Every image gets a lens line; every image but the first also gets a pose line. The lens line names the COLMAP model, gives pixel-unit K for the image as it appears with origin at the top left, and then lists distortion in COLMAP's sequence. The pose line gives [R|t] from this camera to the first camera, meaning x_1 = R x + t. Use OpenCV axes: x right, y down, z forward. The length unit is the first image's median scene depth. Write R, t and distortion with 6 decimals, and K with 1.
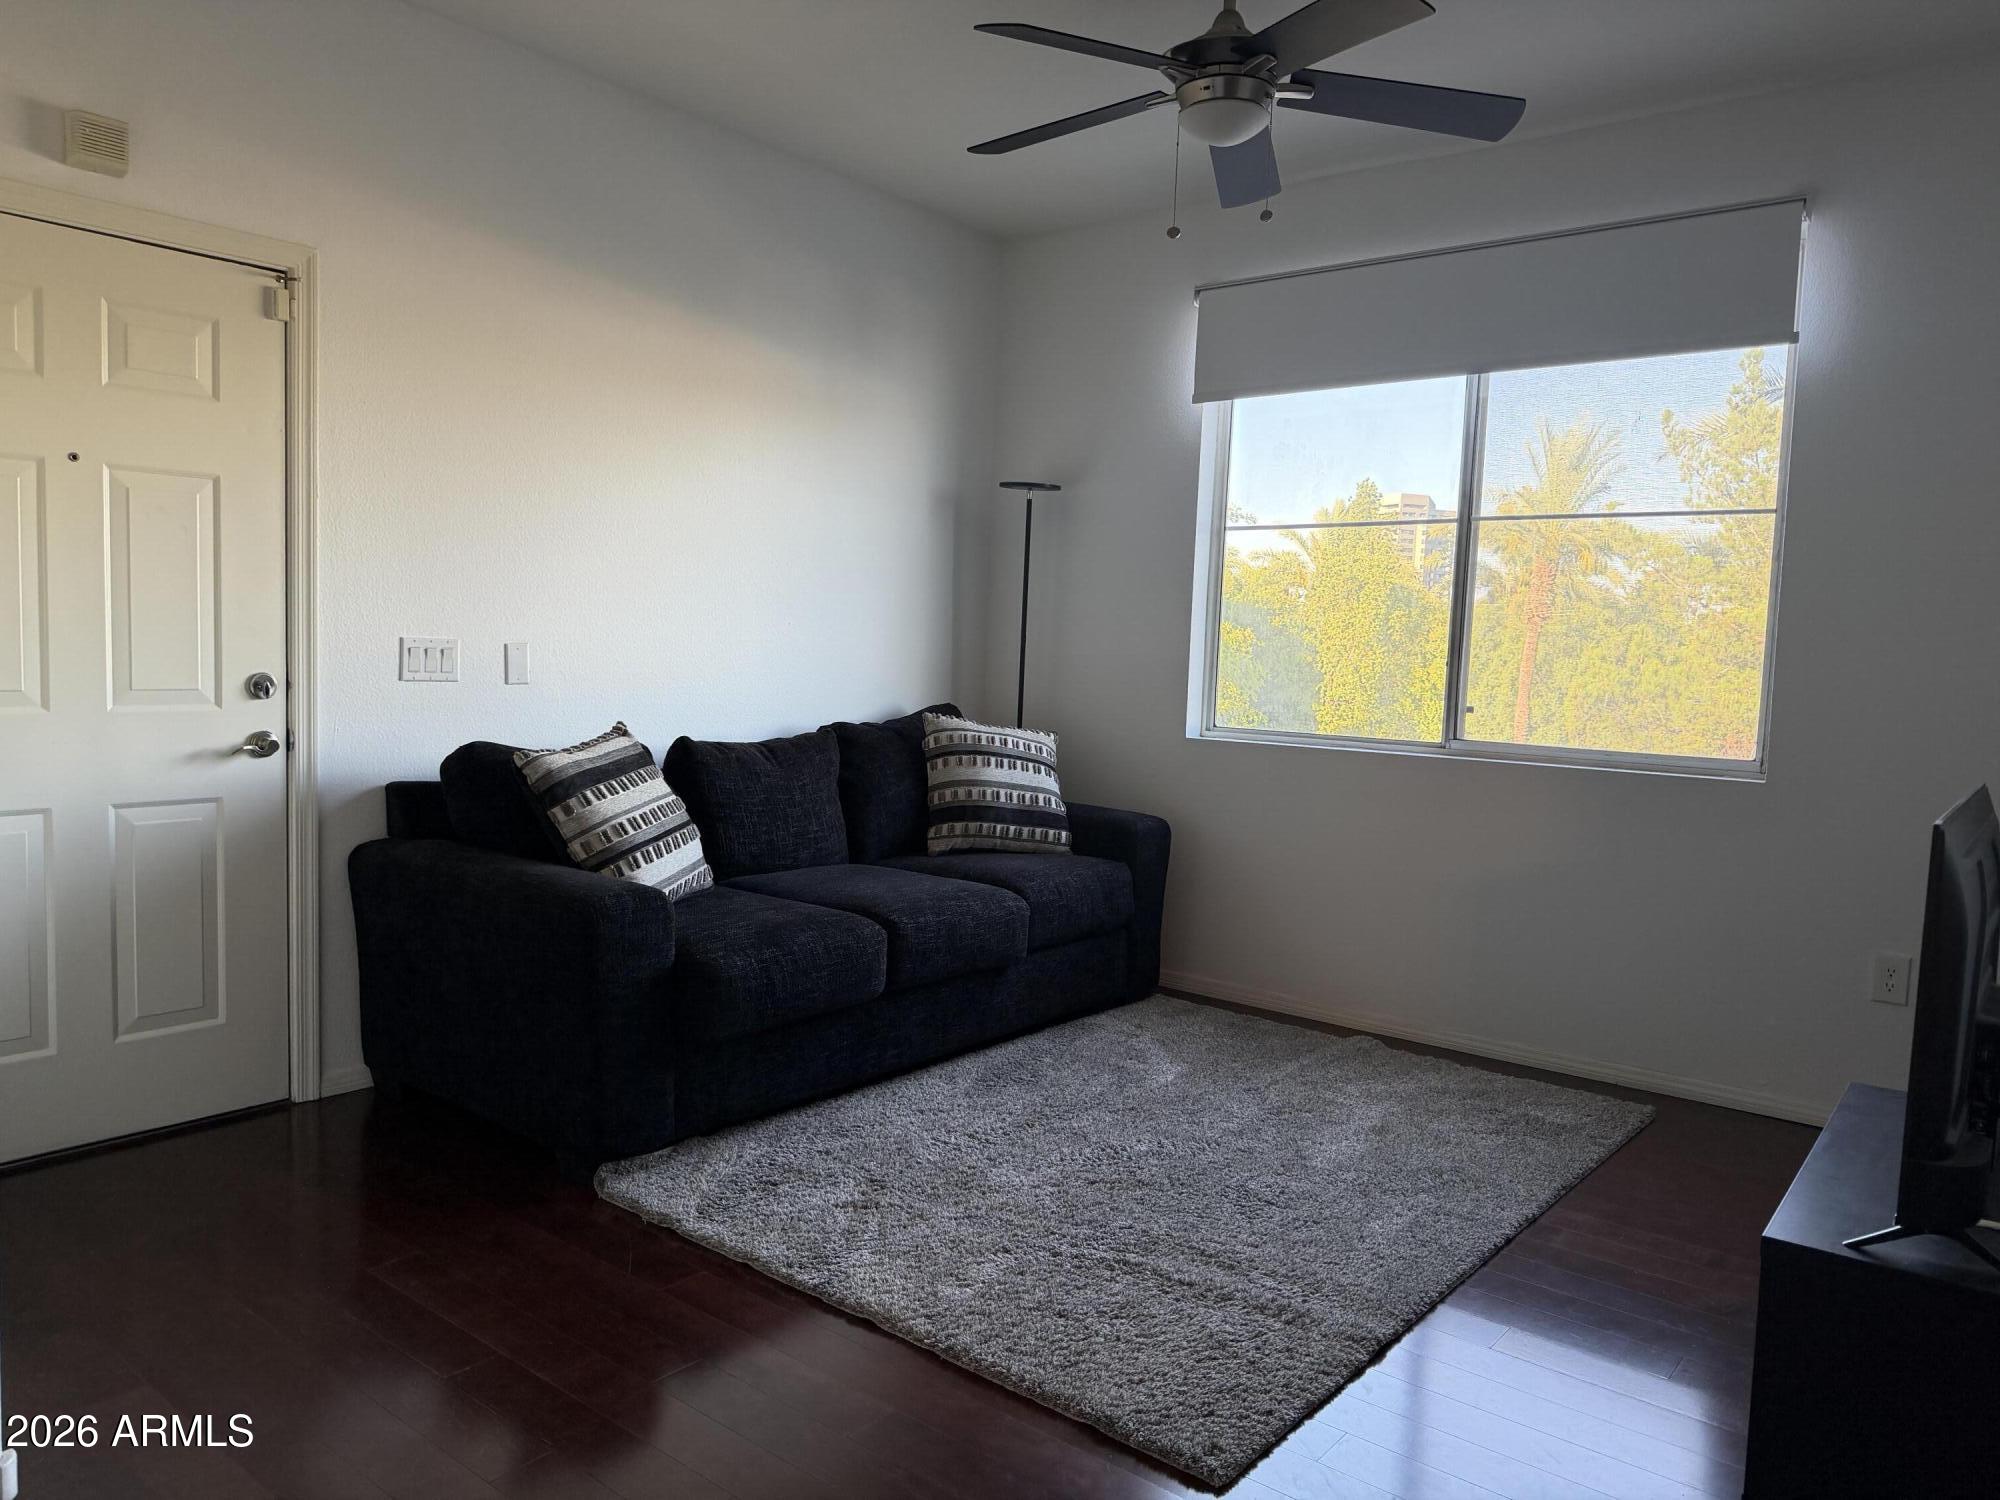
lens RADIAL K [[1422.8, 0, 995.2], [0, 1422.8, 757.1], [0, 0, 1]] dist [0.142741, -0.184551]
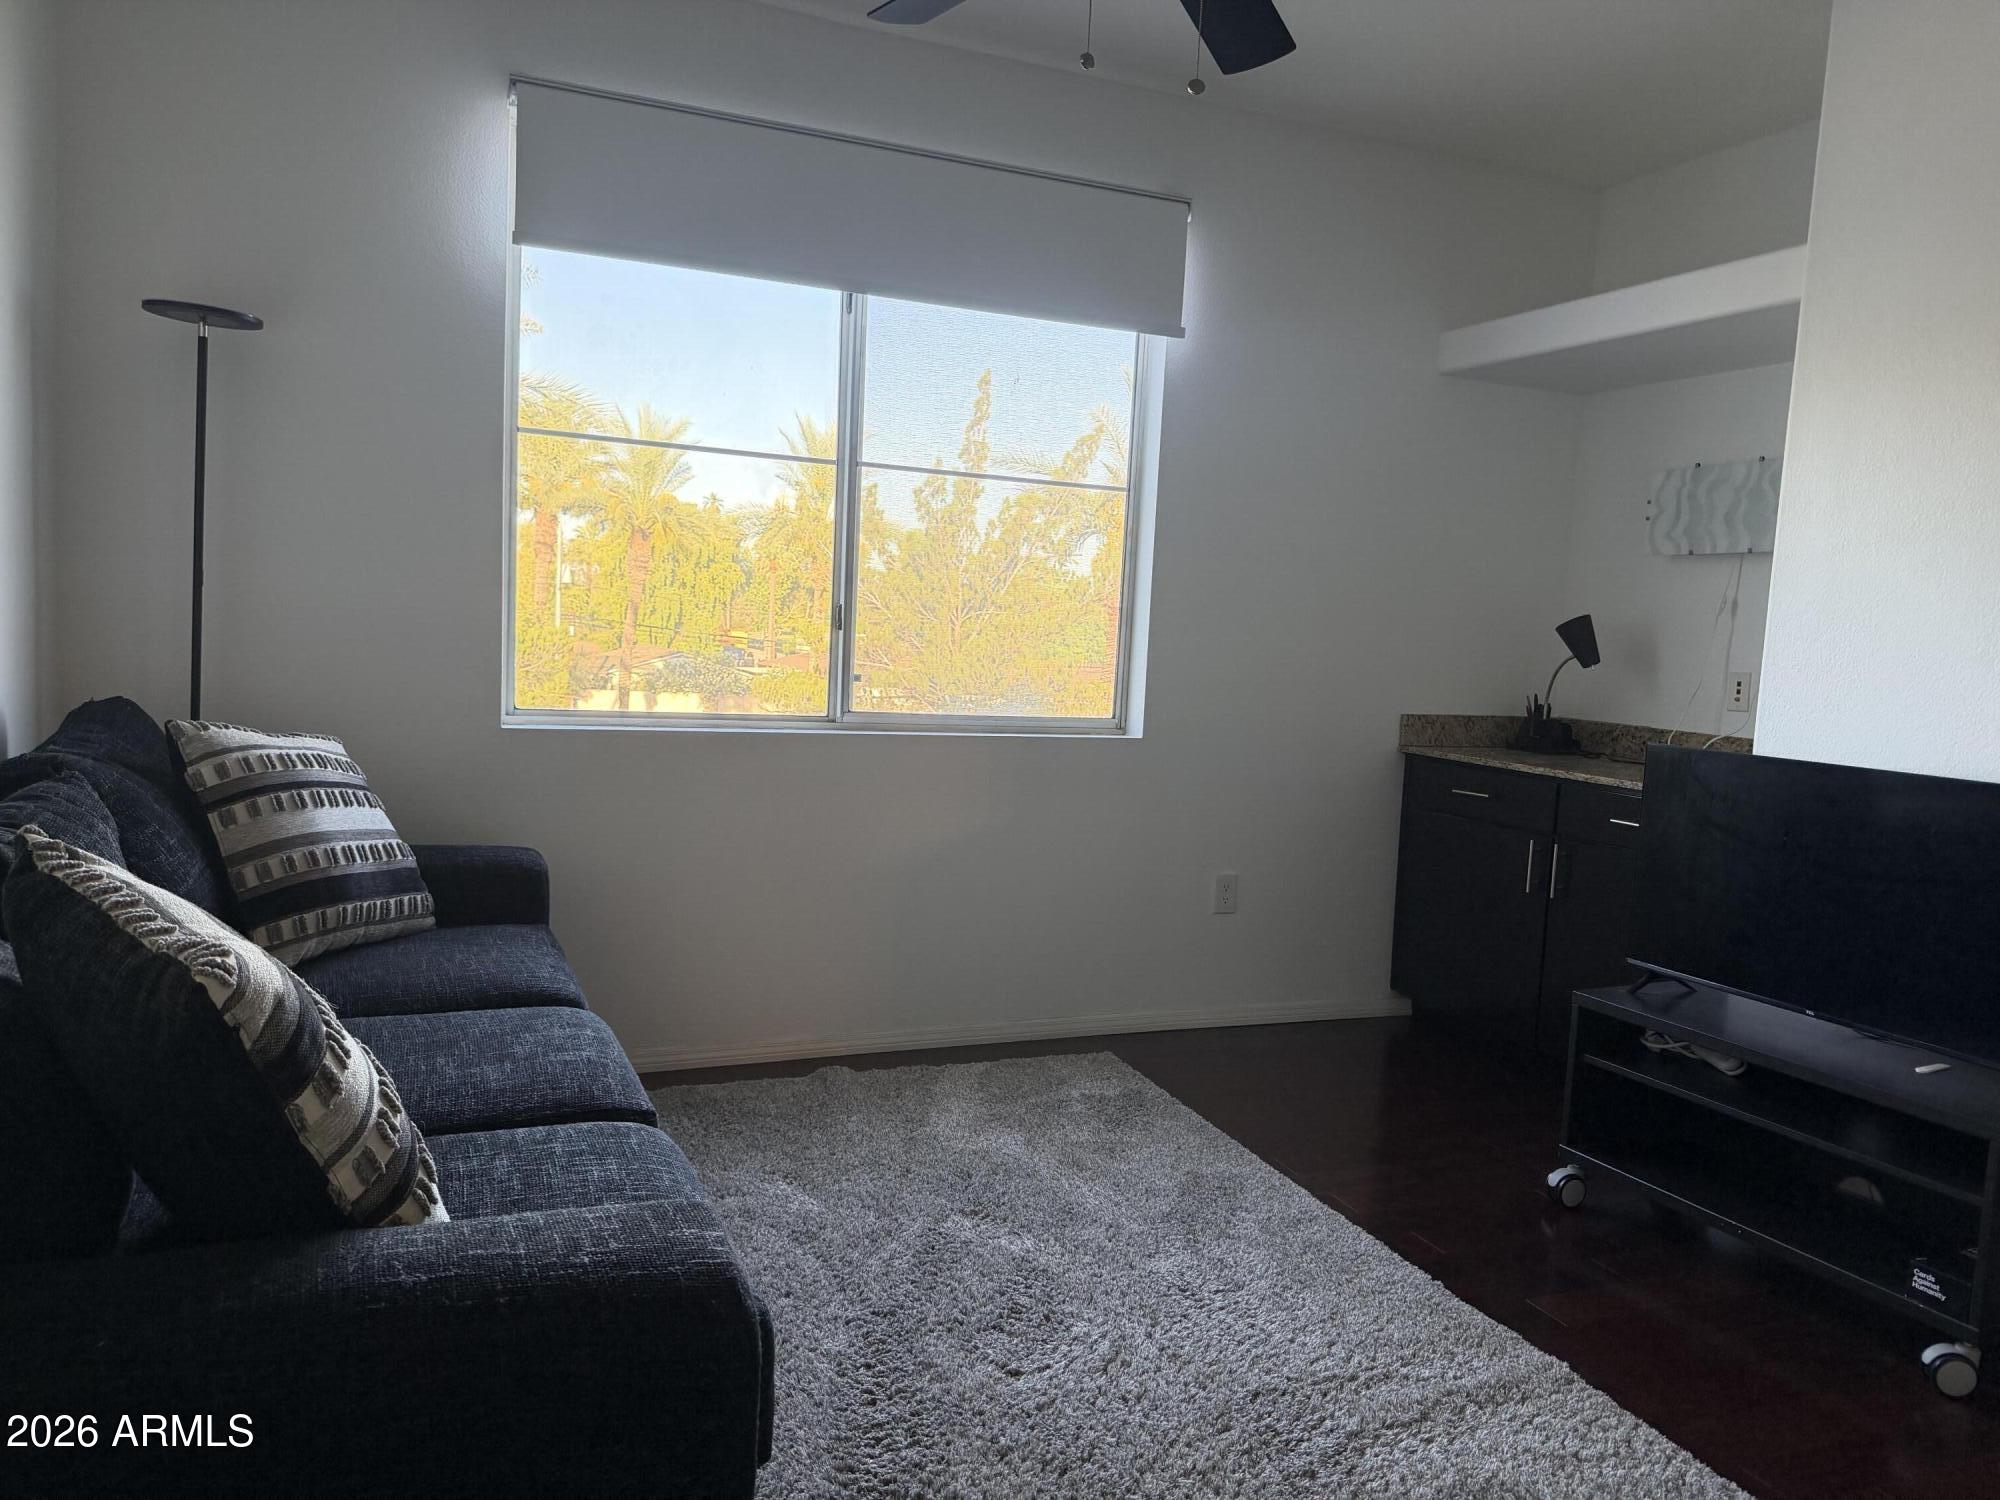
lens RADIAL K [[1391.6, 0, 1002.3], [0, 1391.6, 797.0], [0, 0, 1]] dist [0.060542, -0.169783]
pose [[0.461456, -0.118422, 0.879224, -0.446375], [0.037496, 0.992769, 0.114035, -0.061308], [-0.886370, -0.019655, 0.462560, 0.582099]]
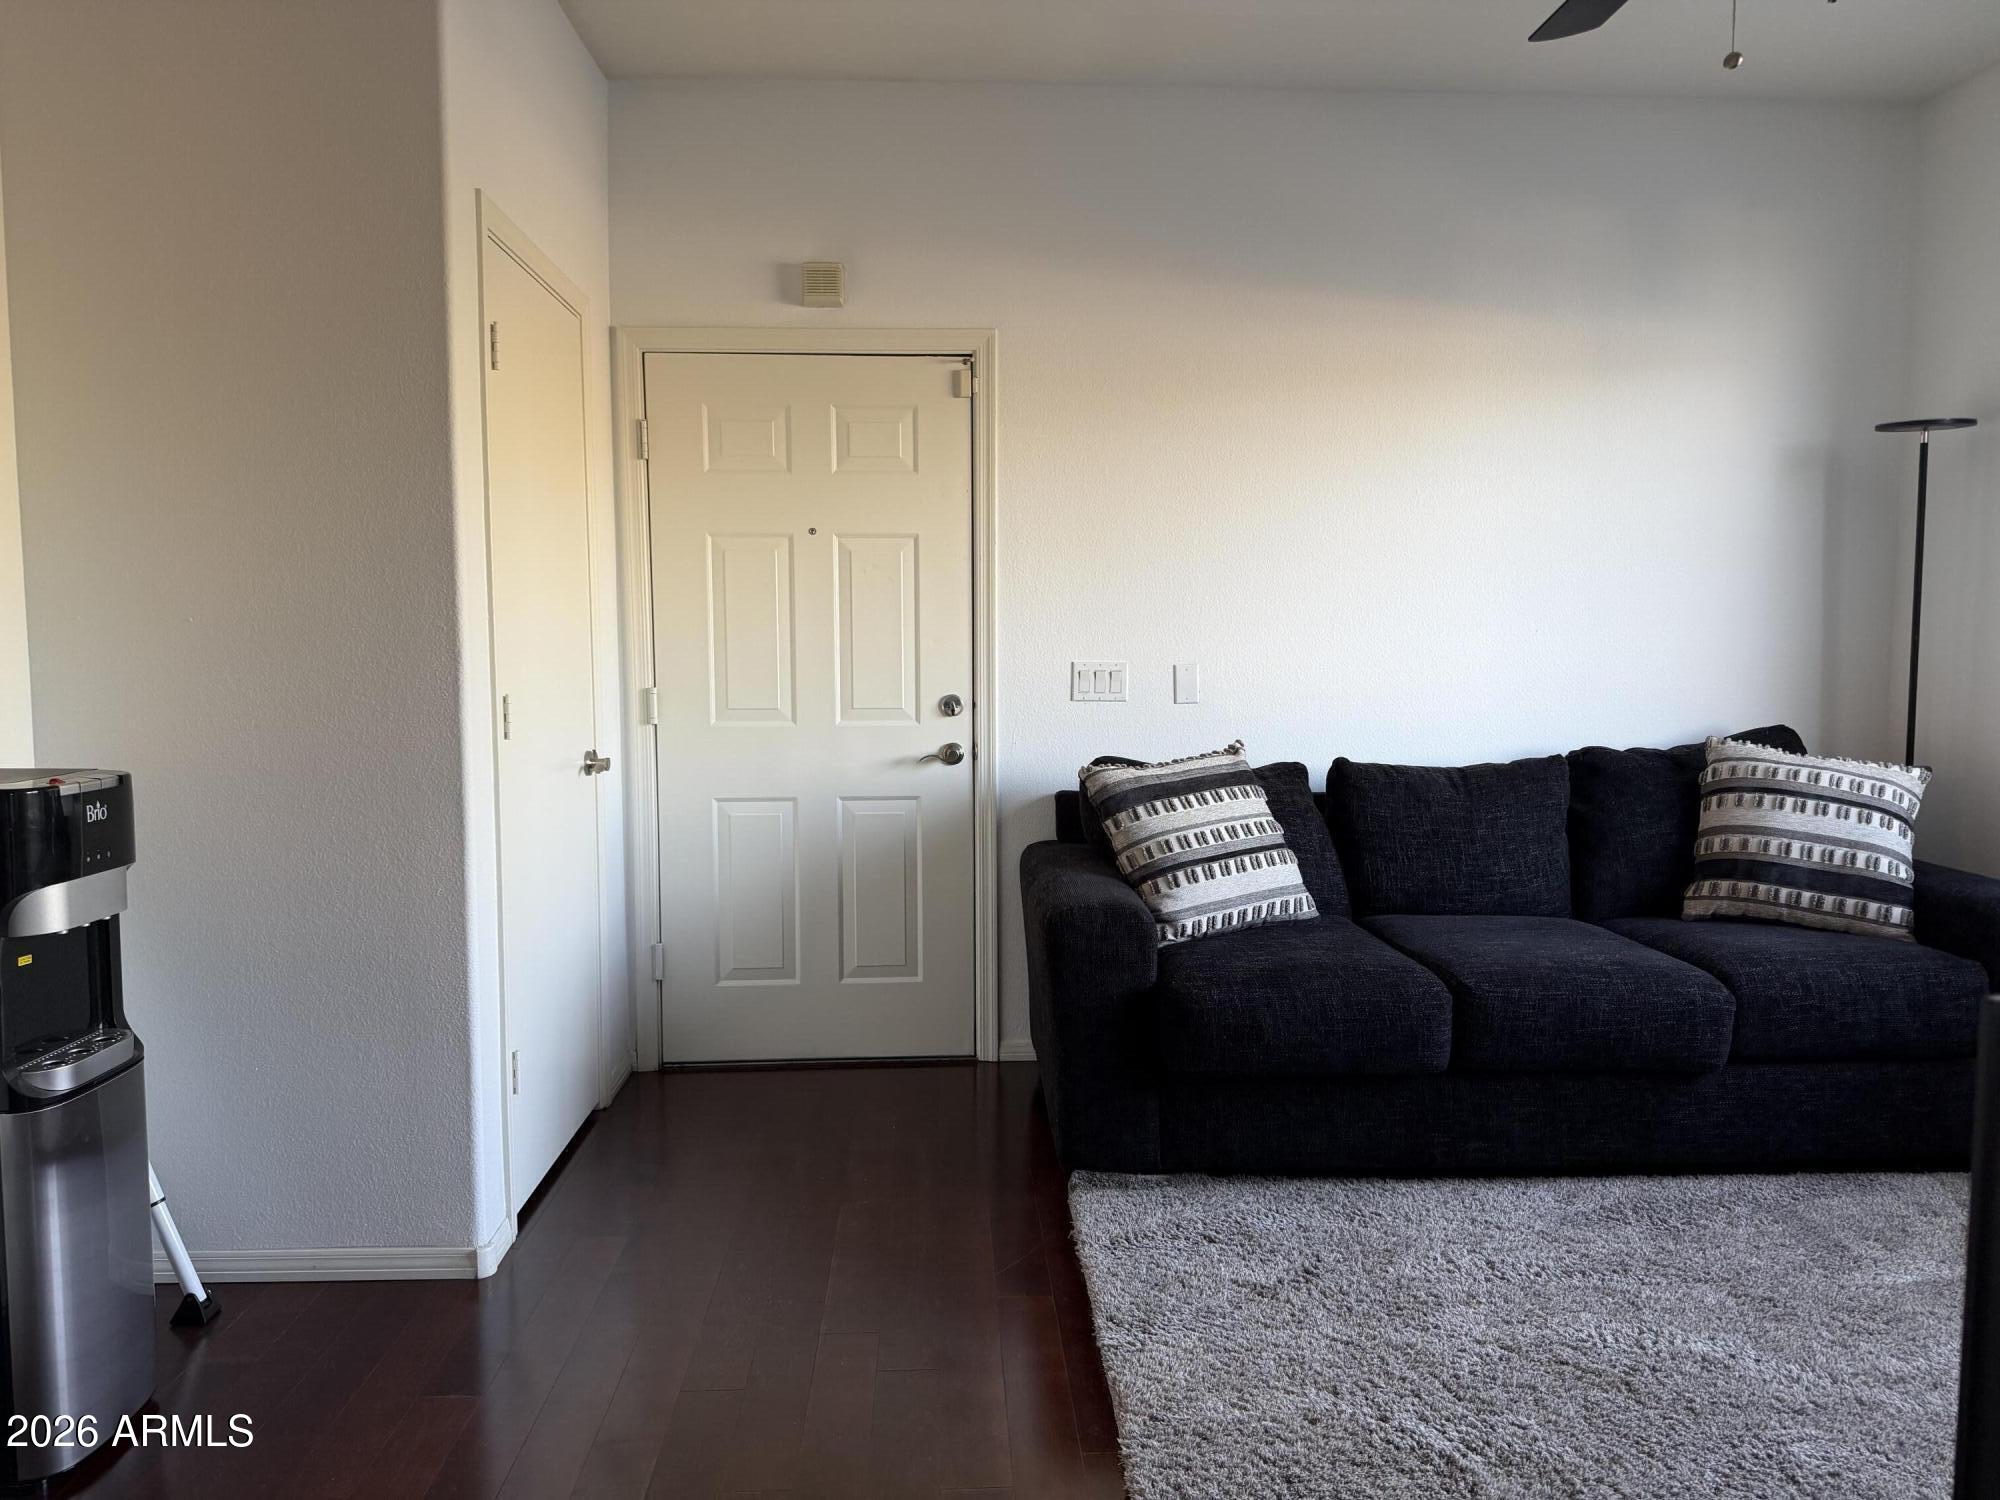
lens RADIAL K [[1422.8, 0, 995.2], [0, 1422.8, 757.1], [0, 0, 1]] dist [0.142741, -0.184551]
pose [[0.661498, 0.023588, -0.749576, 0.350276], [-0.037410, 0.999299, -0.001568, -0.005106], [0.749013, 0.029079, 0.661917, 0.218600]]
